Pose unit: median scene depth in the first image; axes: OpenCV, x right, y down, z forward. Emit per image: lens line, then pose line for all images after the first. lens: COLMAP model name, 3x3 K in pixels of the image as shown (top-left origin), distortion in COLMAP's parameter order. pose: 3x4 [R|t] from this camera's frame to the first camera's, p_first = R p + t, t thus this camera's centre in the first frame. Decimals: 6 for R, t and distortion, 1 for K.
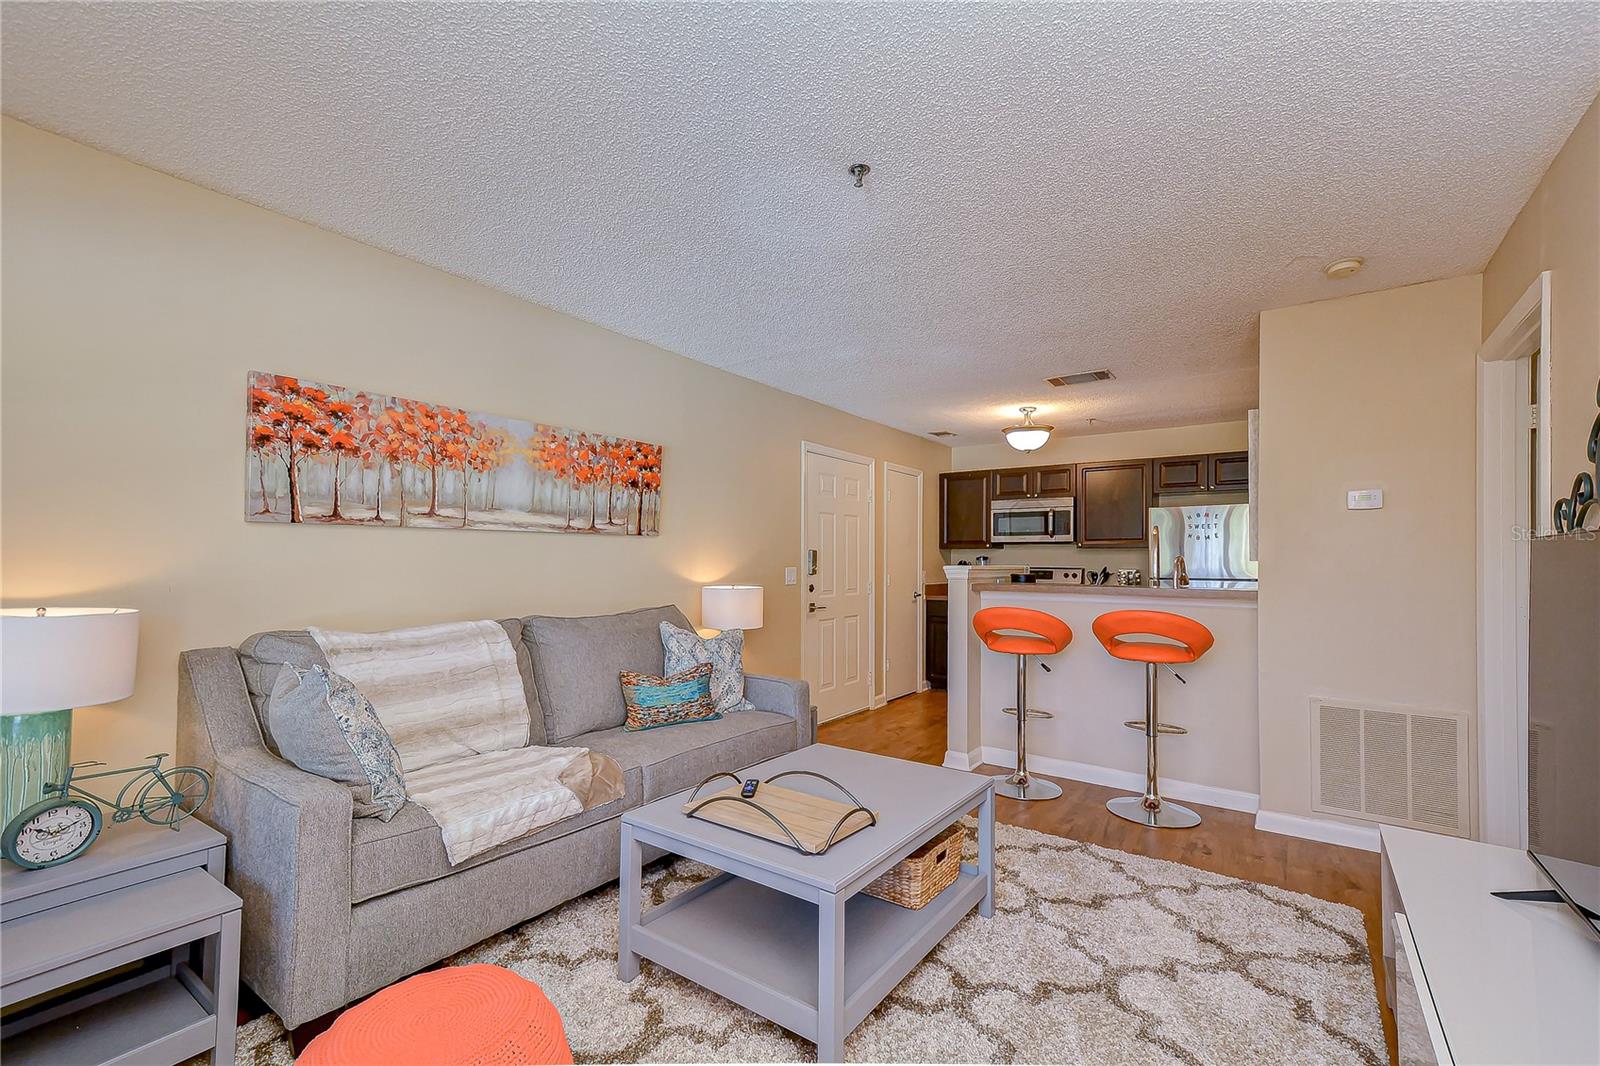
lens RADIAL K [[687.7, 0, 820.4], [0, 687.7, 548.3], [0, 0, 1]] dist [0.032523, -0.006954]
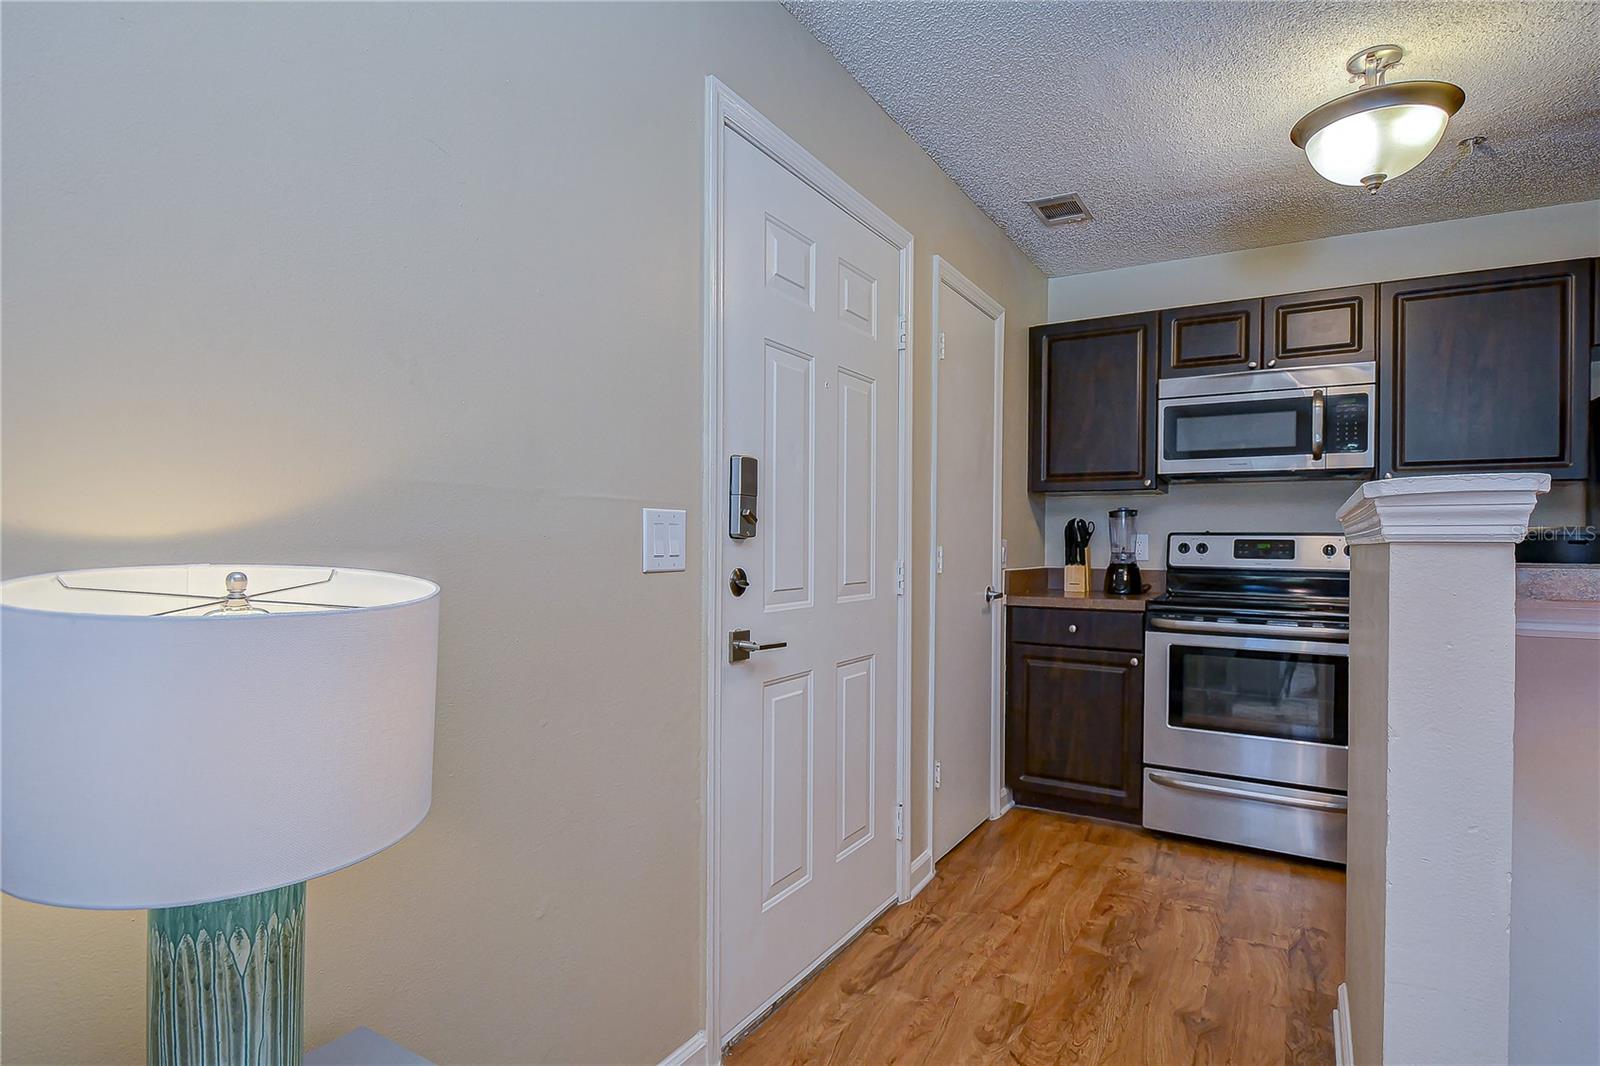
lens RADIAL K [[828.0, 0, 821.7], [0, 828.0, 538.6], [0, 0, 1]] dist [0.000591, -0.000146]
pose [[0.997592, 0.004406, 0.069212, -0.002522], [-0.005457, 0.999872, 0.015009, 0.048766], [-0.069137, -0.015350, 0.997489, 0.941319]]
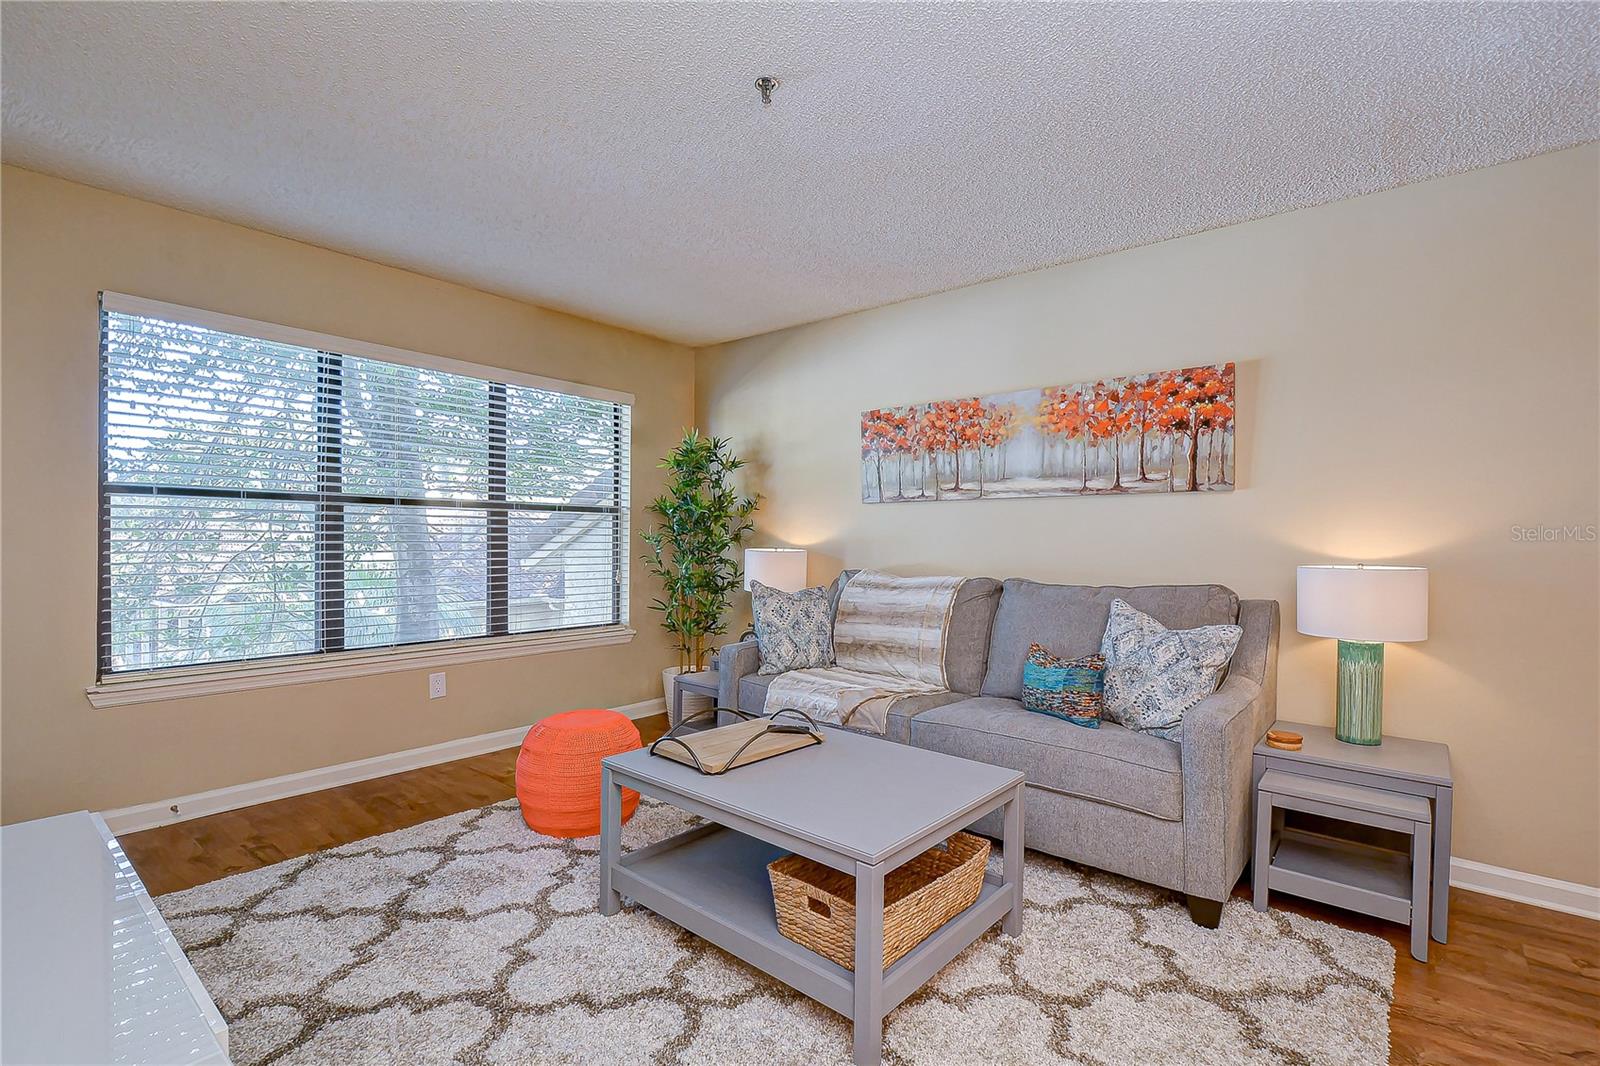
lens RADIAL K [[733.6, 0, 813.1], [0, 733.6, 548.3], [0, 0, 1]] dist [0.009075, -0.008818]
pose [[-0.091901, 0.003371, -0.995762, 0.627450], [0.007128, 0.999971, 0.002728, 0.042170], [0.995743, -0.006847, -0.091923, 0.708776]]
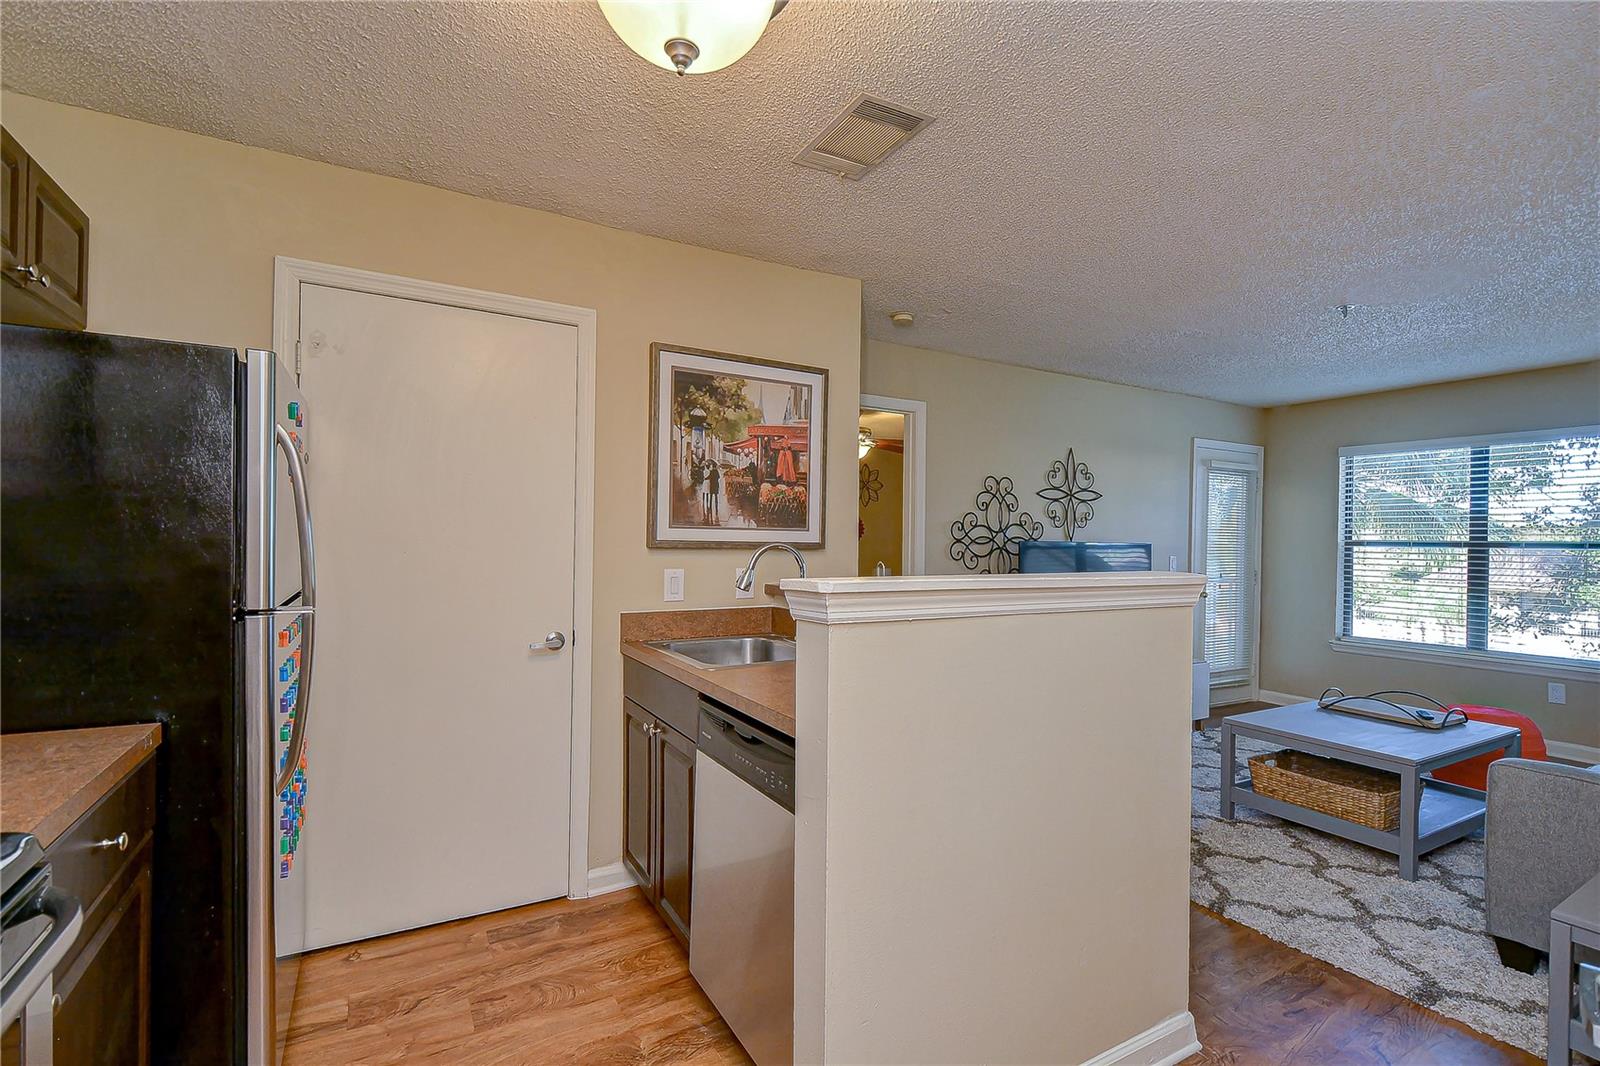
lens RADIAL K [[733.6, 0, 813.1], [0, 733.6, 548.3], [0, 0, 1]] dist [0.009075, -0.008818]
pose [[-0.901935, -0.019783, 0.431419, 0.249174], [-0.025242, 0.999657, -0.006932, 0.023620], [-0.431134, -0.017142, -0.902125, 1.847172]]
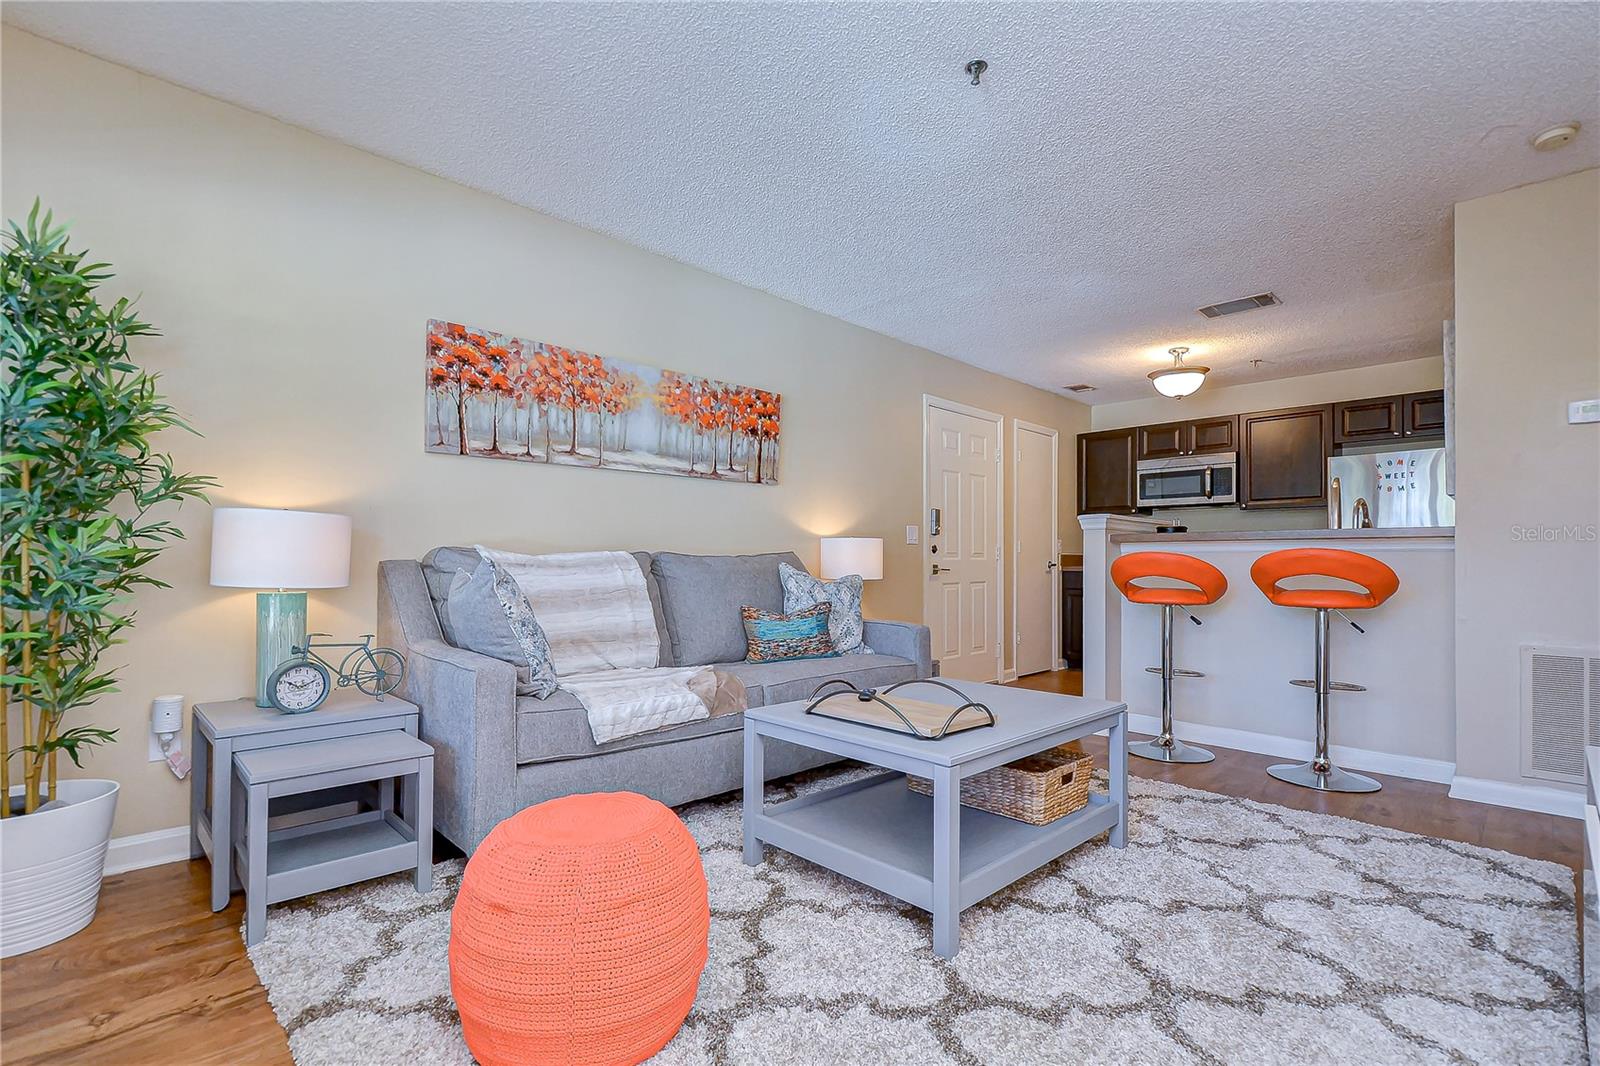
lens RADIAL K [[733.6, 0, 813.1], [0, 733.6, 548.3], [0, 0, 1]] dist [0.009075, -0.008818]
pose [[0.983396, -0.003748, -0.181435, 0.009421], [0.004140, 0.999990, 0.001779, 0.080830], [0.181426, -0.002500, 0.983401, -0.040506]]
